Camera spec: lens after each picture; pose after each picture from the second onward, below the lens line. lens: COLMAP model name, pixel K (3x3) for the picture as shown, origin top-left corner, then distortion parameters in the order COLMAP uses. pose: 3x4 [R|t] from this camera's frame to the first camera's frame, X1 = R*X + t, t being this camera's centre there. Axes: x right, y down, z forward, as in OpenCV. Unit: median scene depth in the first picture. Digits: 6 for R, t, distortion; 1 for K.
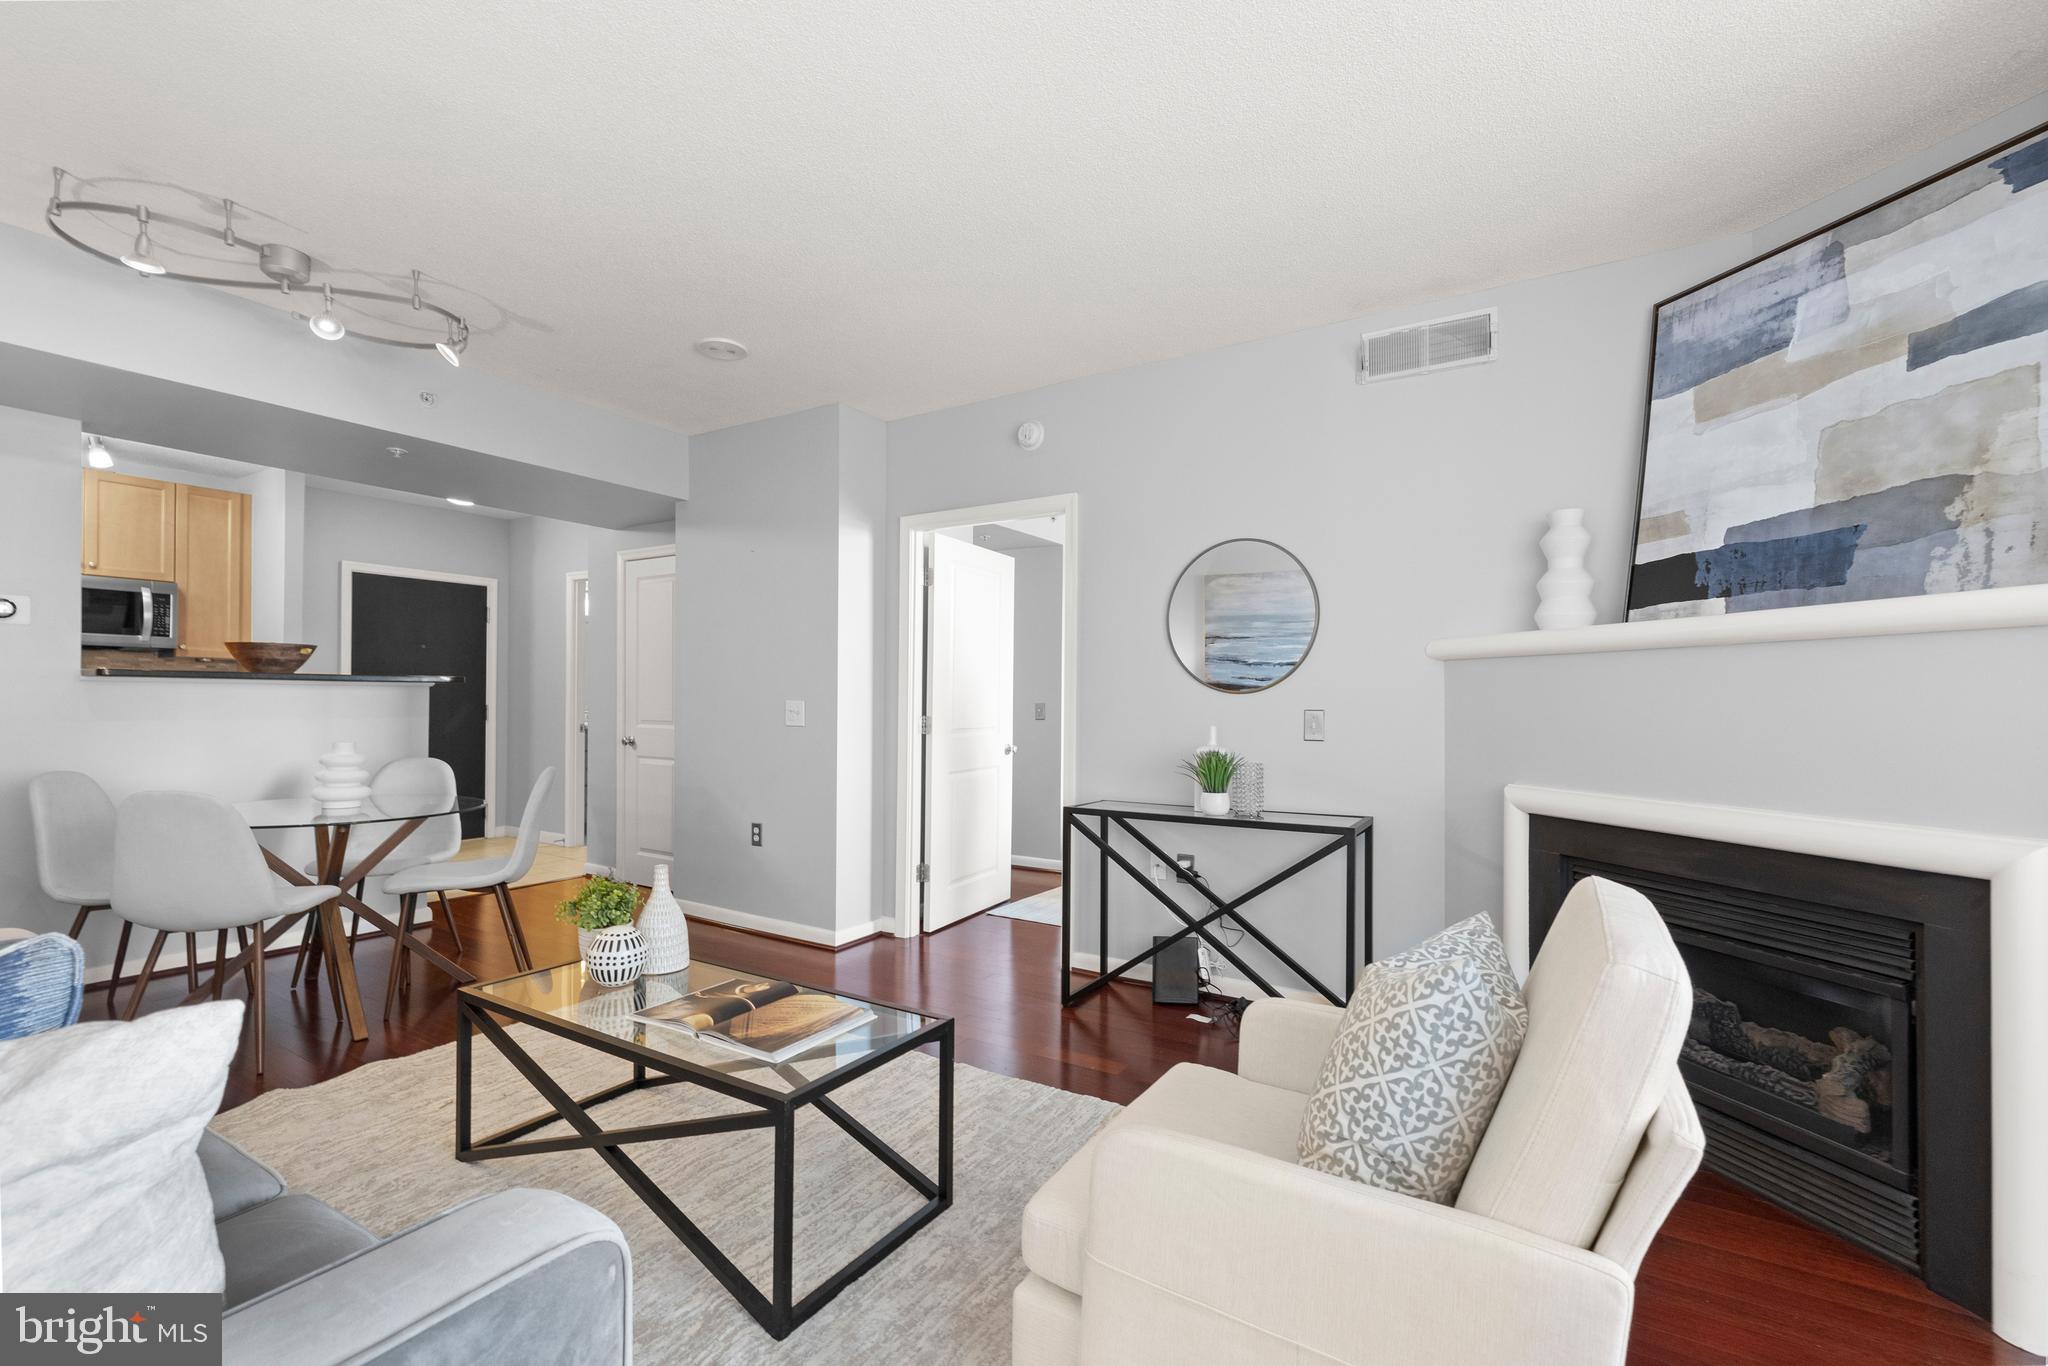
lens RADIAL K [[871.1, 0, 1023.7], [0, 871.1, 691.0], [0, 0, 1]] dist [0.001100, 0.000456]
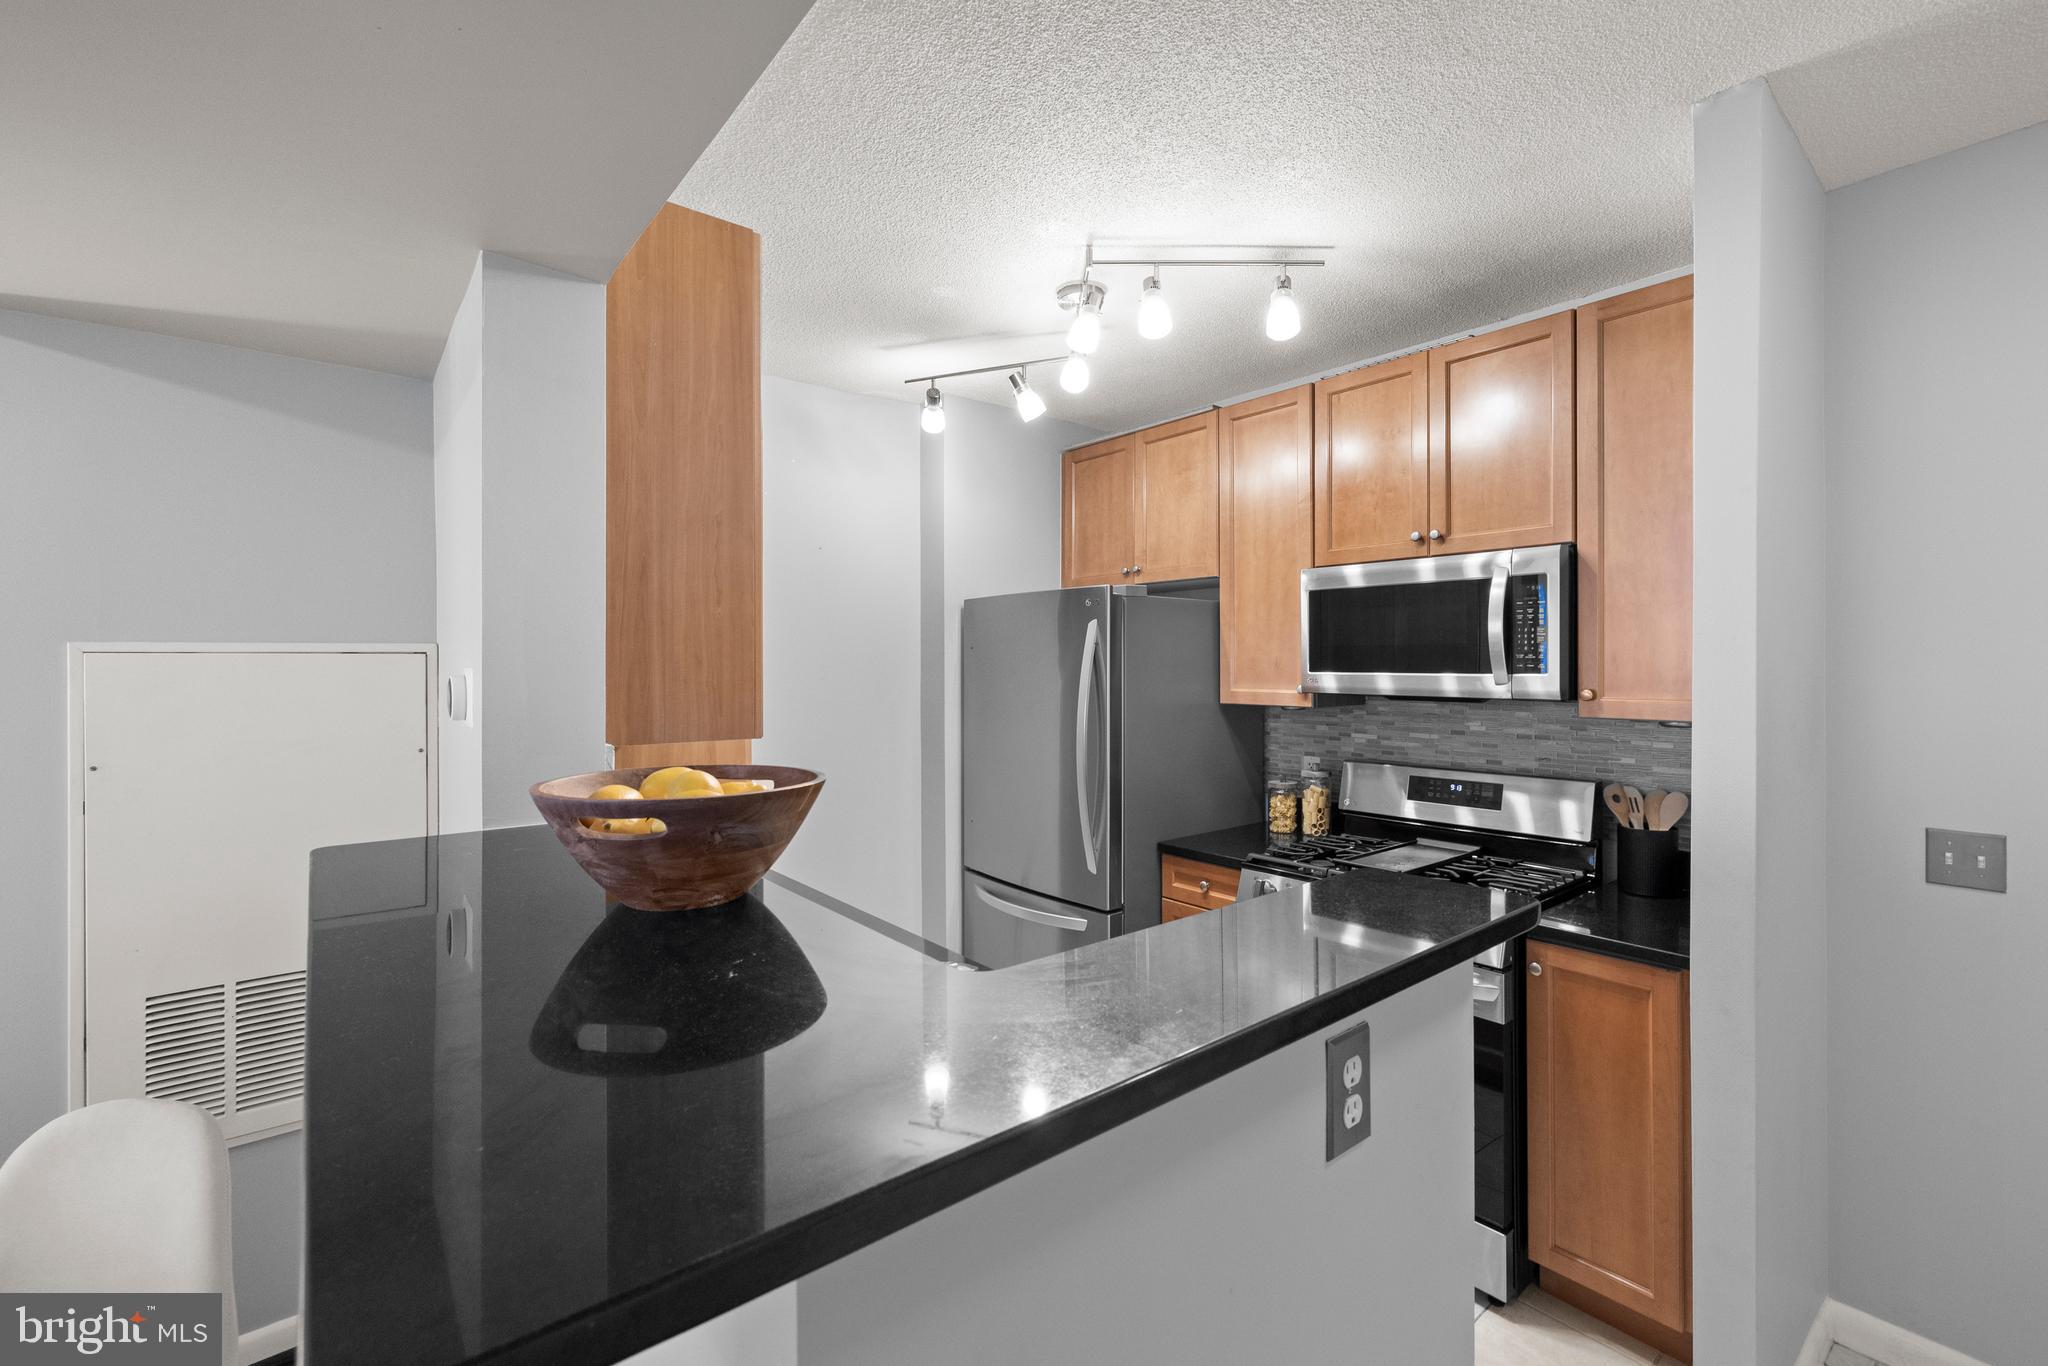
lens RADIAL K [[872.3, 0, 1031.2], [0, 872.3, 666.8], [0, 0, 1]] dist [0.000937, 0.000070]
pose [[-0.322894, 0.000398, -0.946435, -0.427633], [0.009918, 0.999946, -0.002963, -0.057391], [0.946383, -0.010343, -0.322881, 0.778447]]
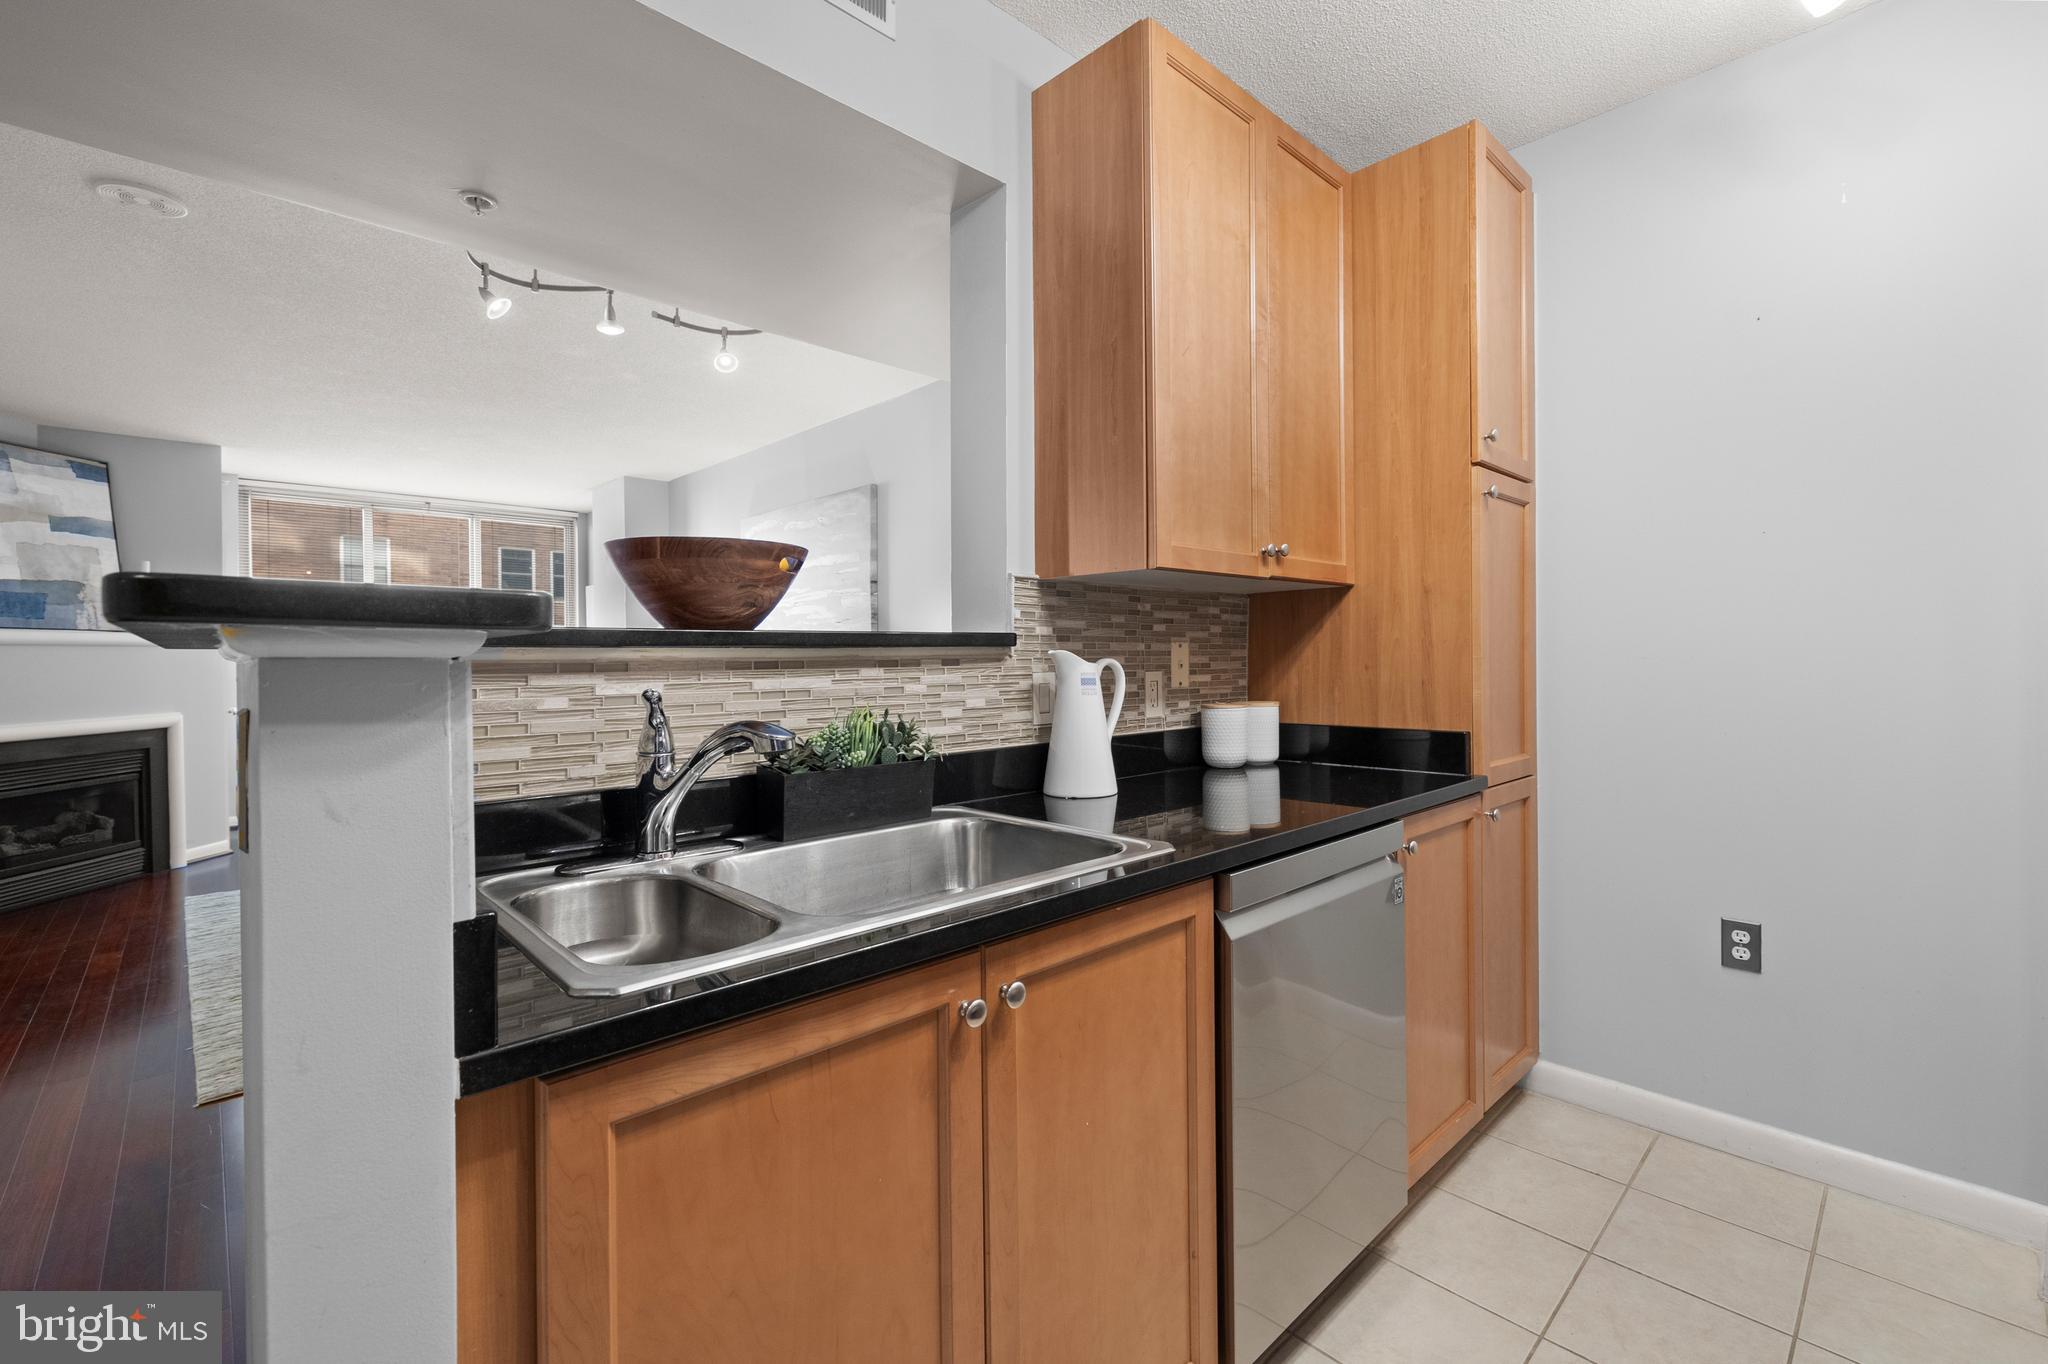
lens RADIAL K [[873.4, 0, 1024.2], [0, 873.4, 661.5], [0, 0, 1]] dist [0.001822, 0.000297]
pose [[-0.967388, 0.003435, 0.253274, -0.715469], [0.002944, 0.999993, -0.002315, -0.003918], [-0.253280, -0.001494, -0.967392, 0.872224]]
